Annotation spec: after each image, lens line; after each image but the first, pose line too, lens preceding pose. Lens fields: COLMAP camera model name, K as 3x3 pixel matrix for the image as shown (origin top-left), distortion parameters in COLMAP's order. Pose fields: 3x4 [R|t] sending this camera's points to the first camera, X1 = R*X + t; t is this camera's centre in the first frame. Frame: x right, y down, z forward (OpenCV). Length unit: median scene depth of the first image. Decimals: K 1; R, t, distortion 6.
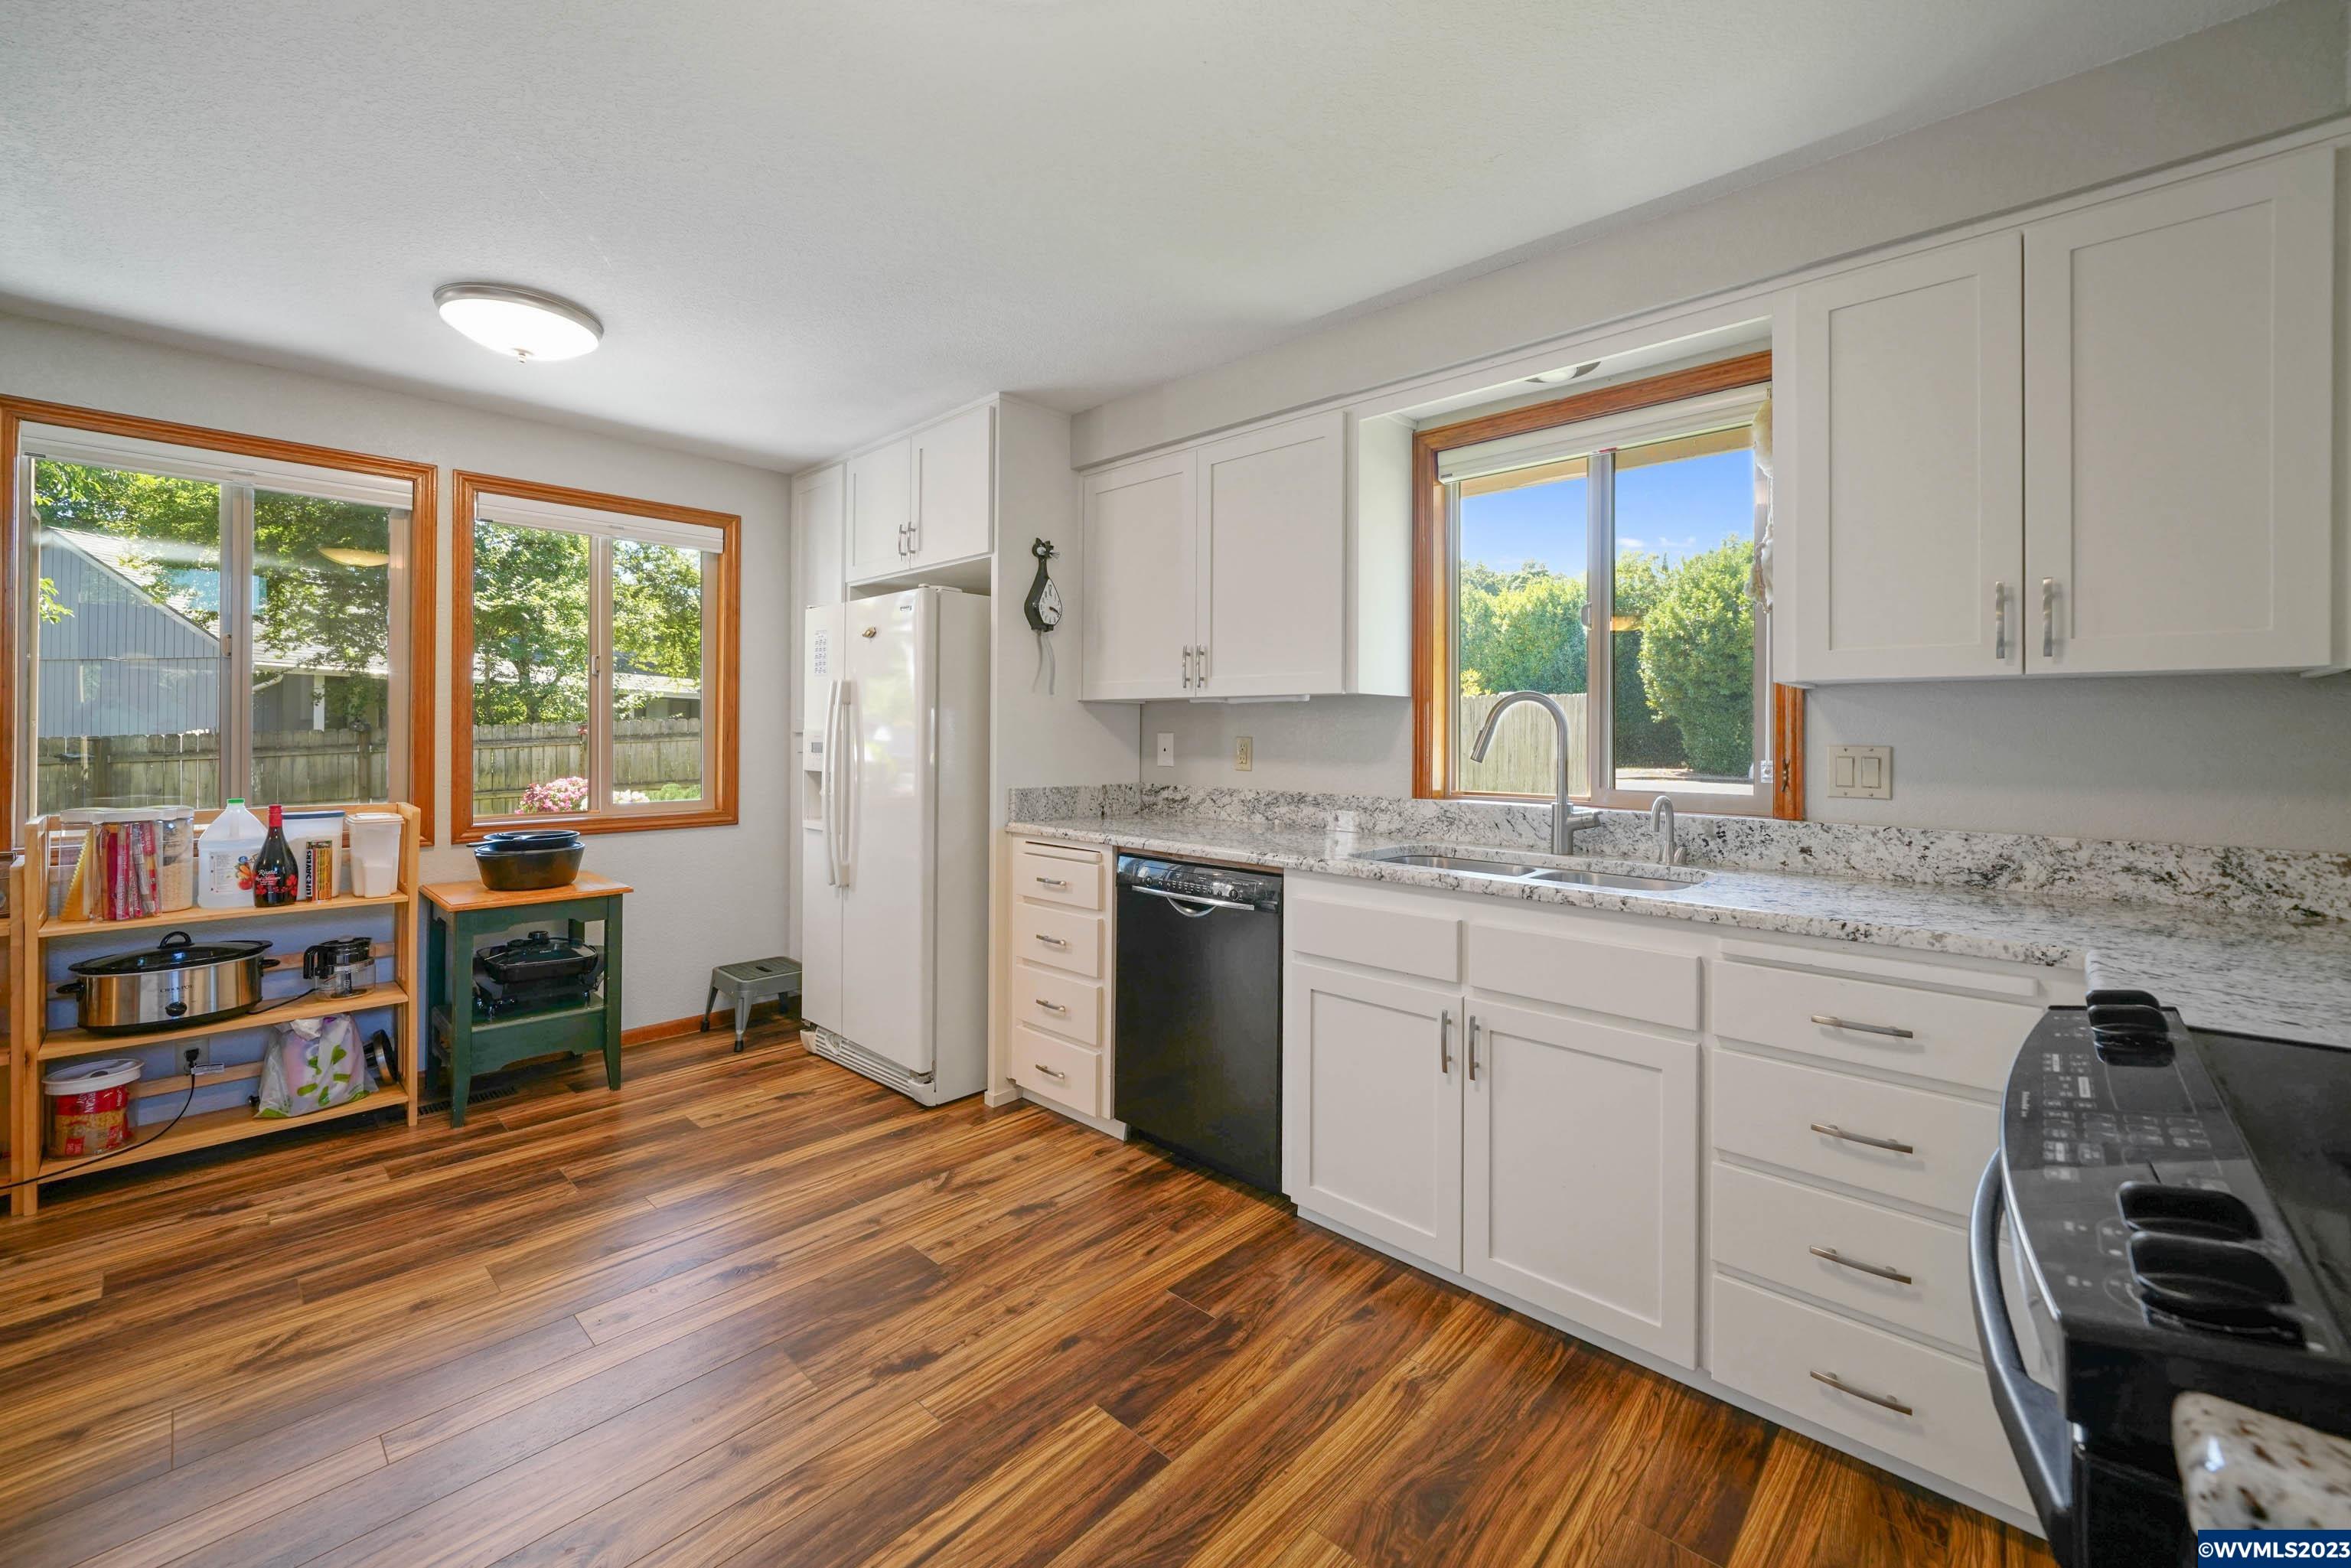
lens RADIAL K [[945.1, 0, 1182.0], [0, 945.1, 725.0], [0, 0, 1]] dist [-0.007157, -0.000160]
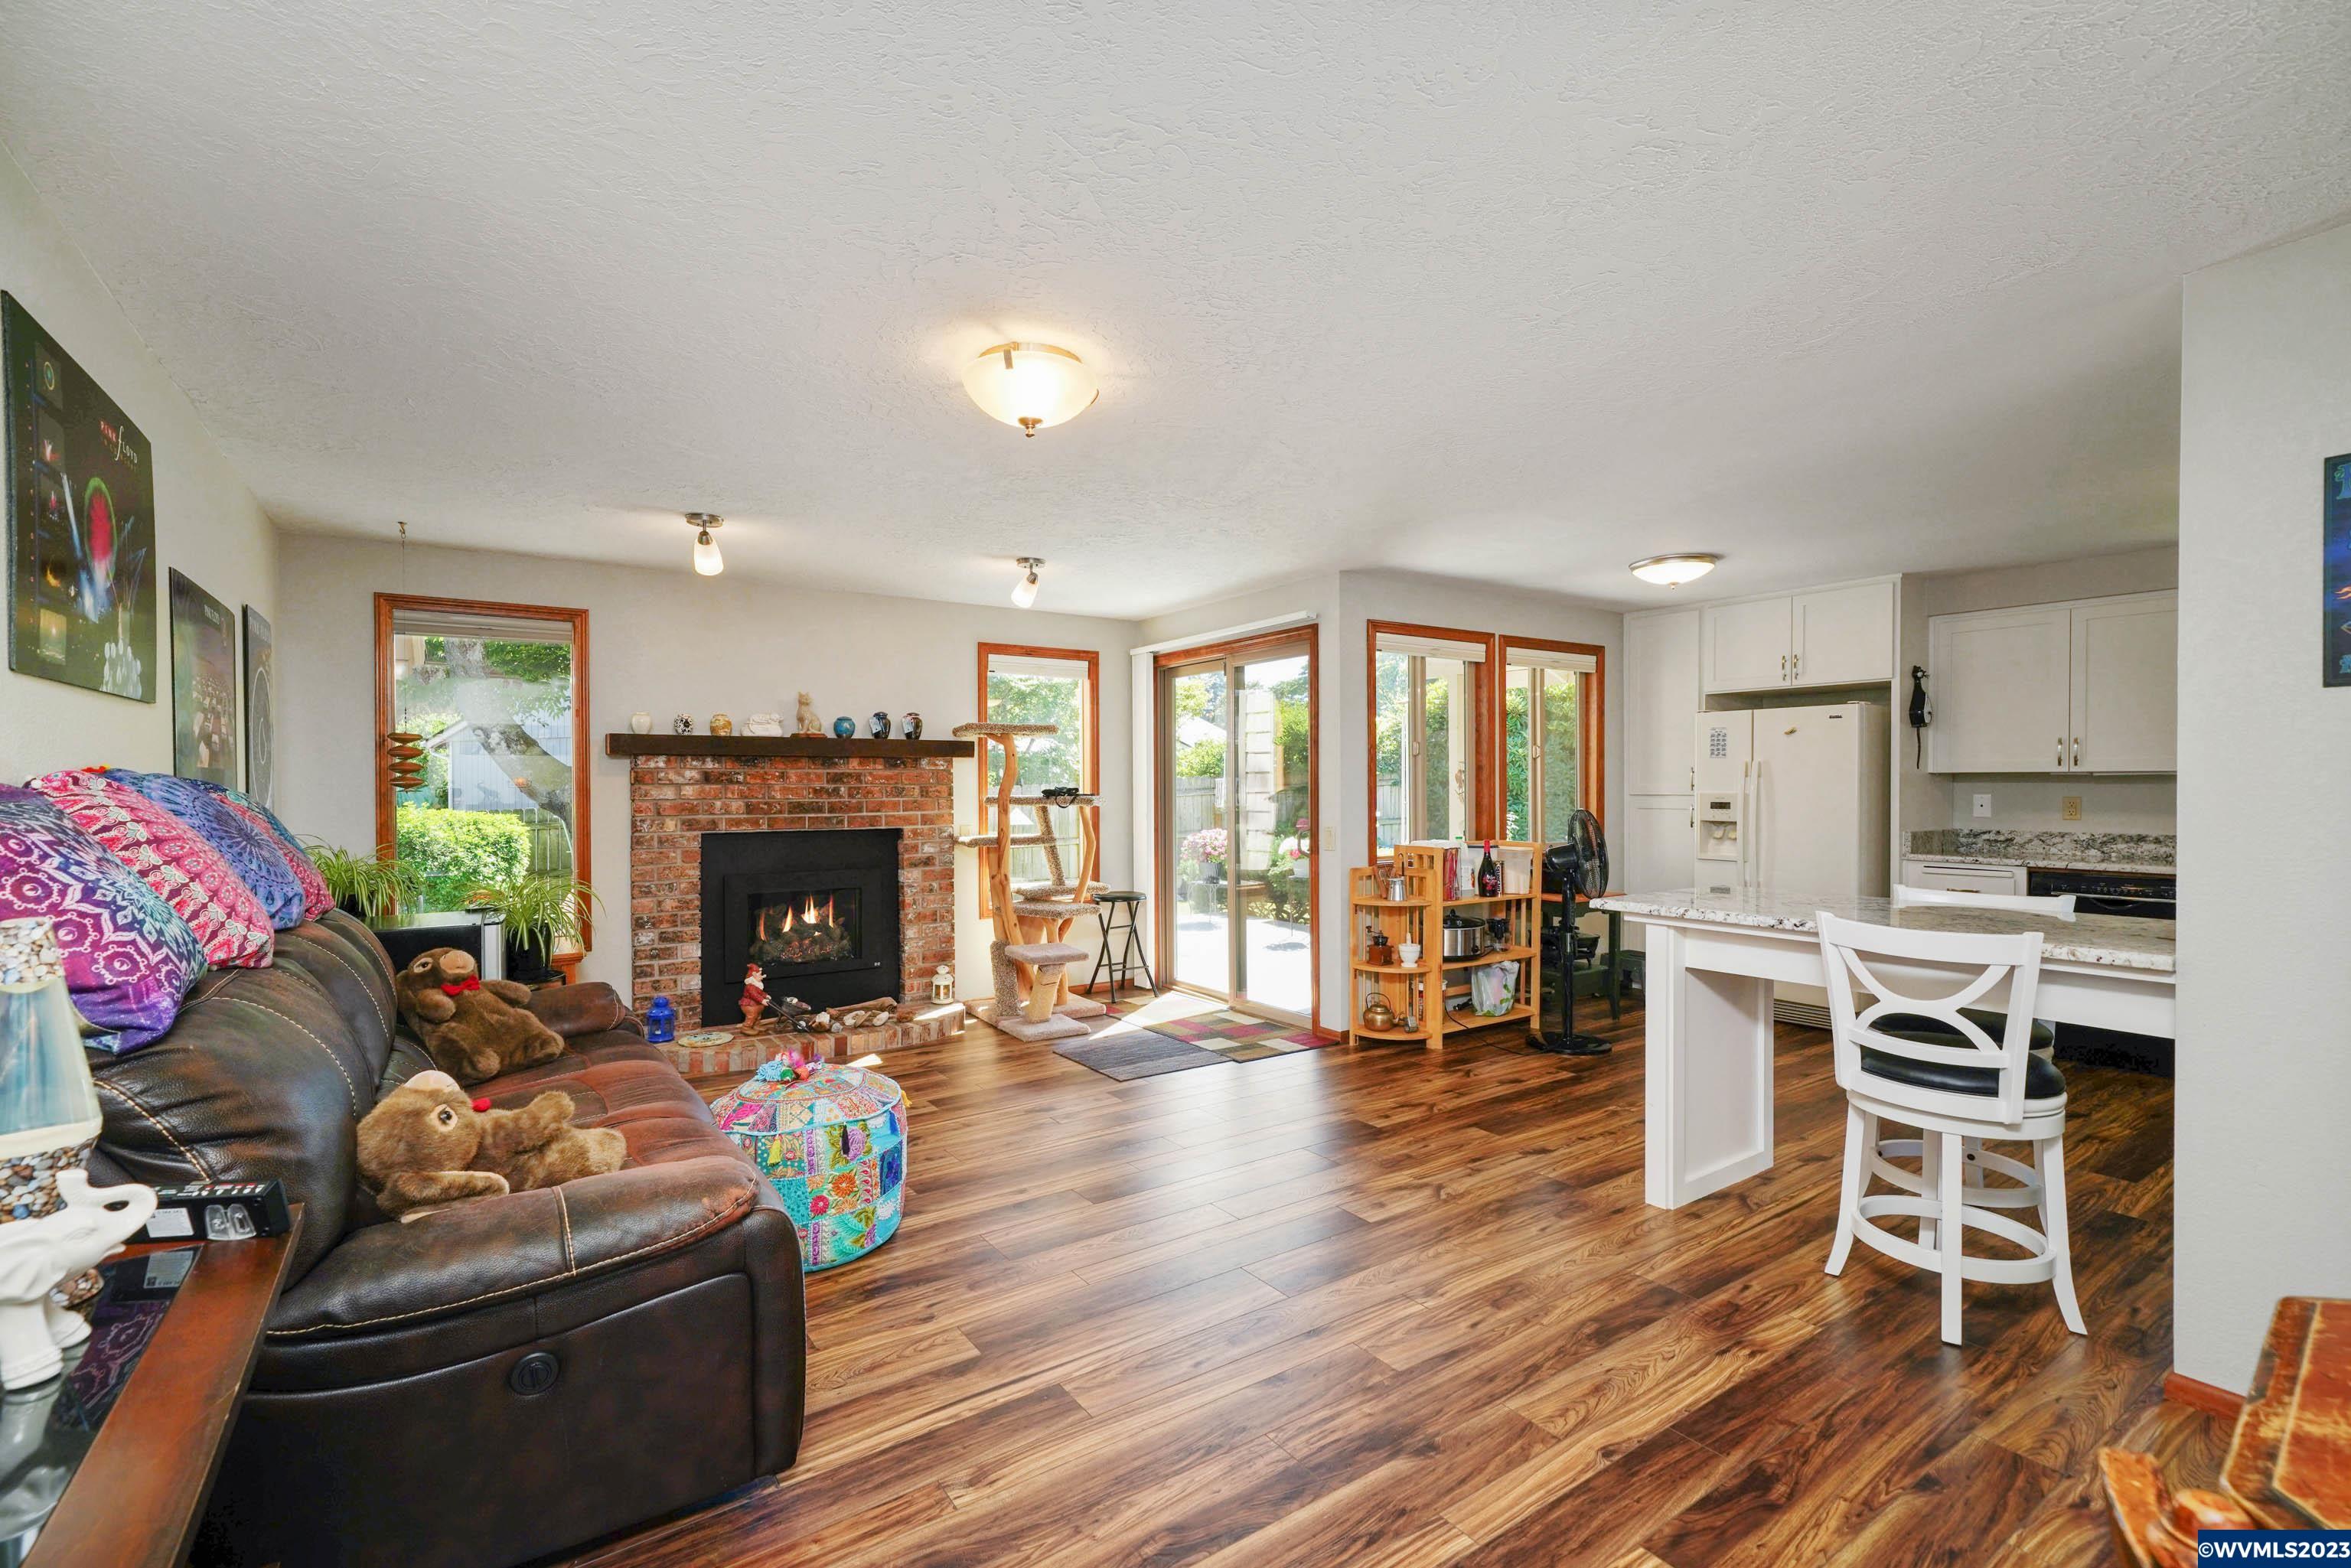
lens RADIAL K [[1044.2, 0, 1155.4], [0, 1044.2, 786.3], [0, 0, 1]] dist [0.002017, 0.000062]
pose [[0.973132, -0.008060, -0.230106, -1.236154], [0.011075, 0.999869, 0.011817, -0.050171], [0.229981, -0.014048, 0.973094, -1.175052]]
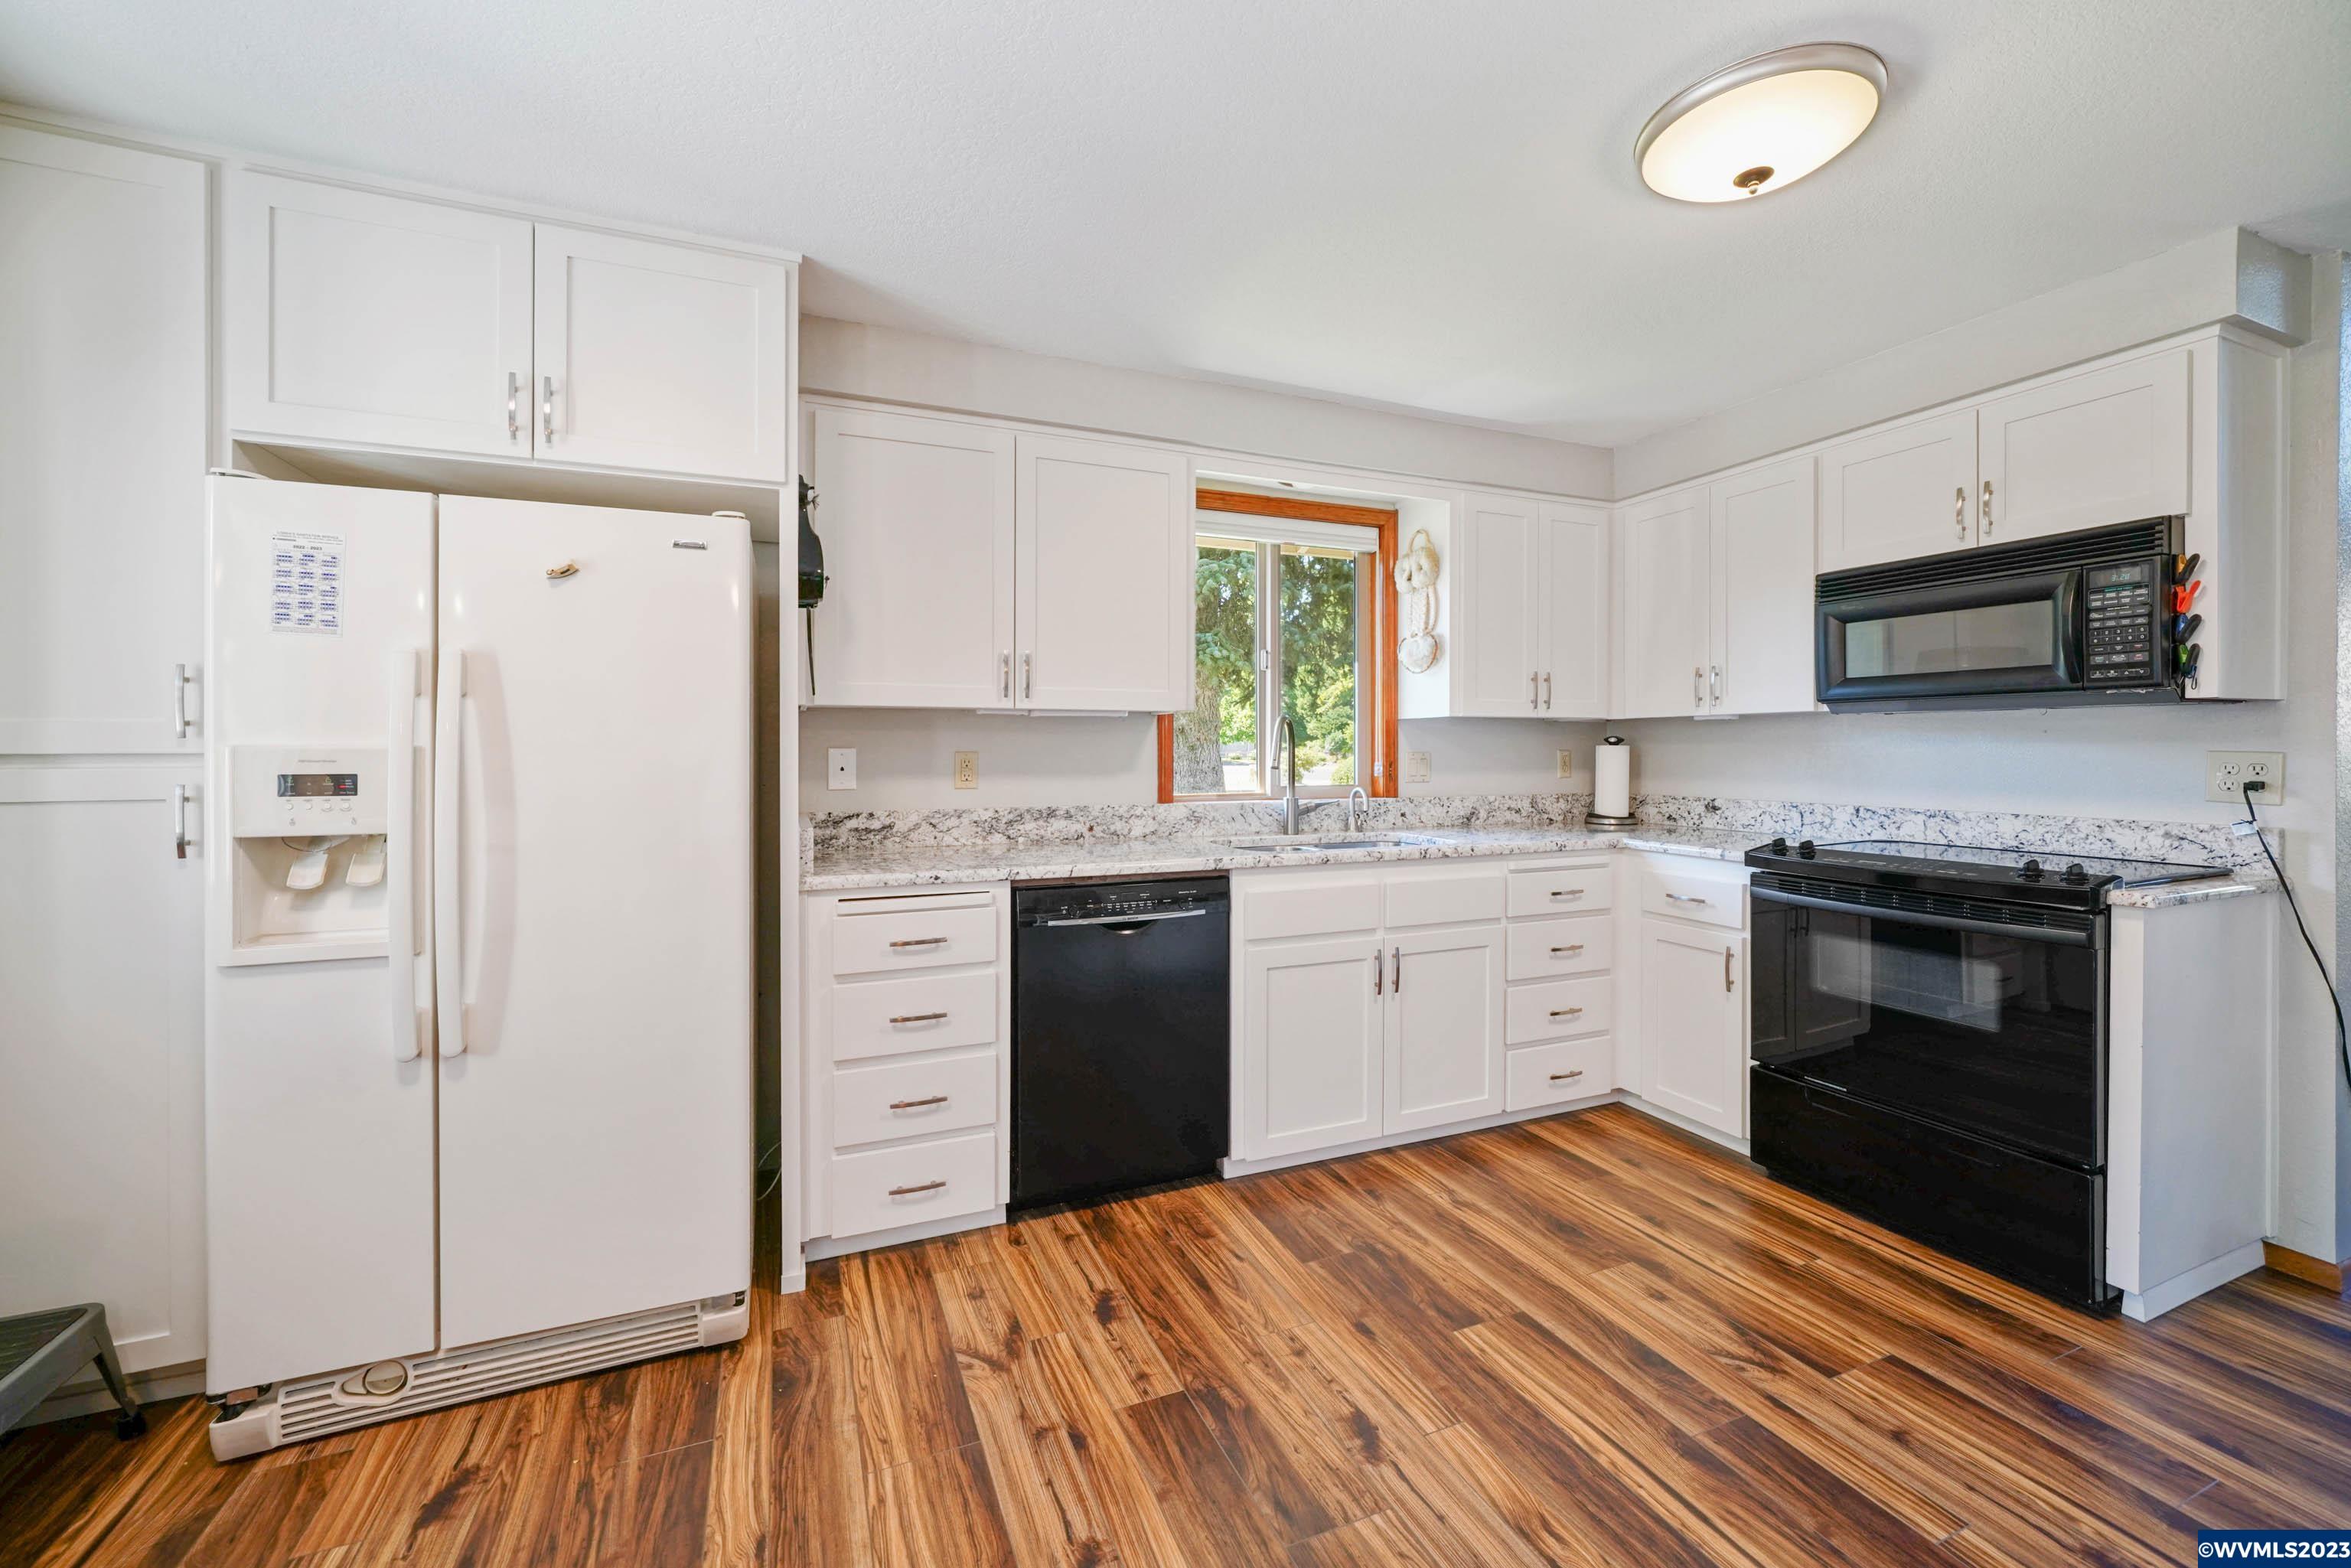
lens RADIAL K [[928.5, 0, 1169.7], [0, 928.5, 746.3], [0, 0, 1]] dist [-0.007559, 0.000262]
pose [[0.412623, -0.005078, 0.910888, -0.882299], [-0.004151, 0.999964, 0.007455, -0.000290], [-0.910892, -0.006858, 0.412587, 0.597433]]
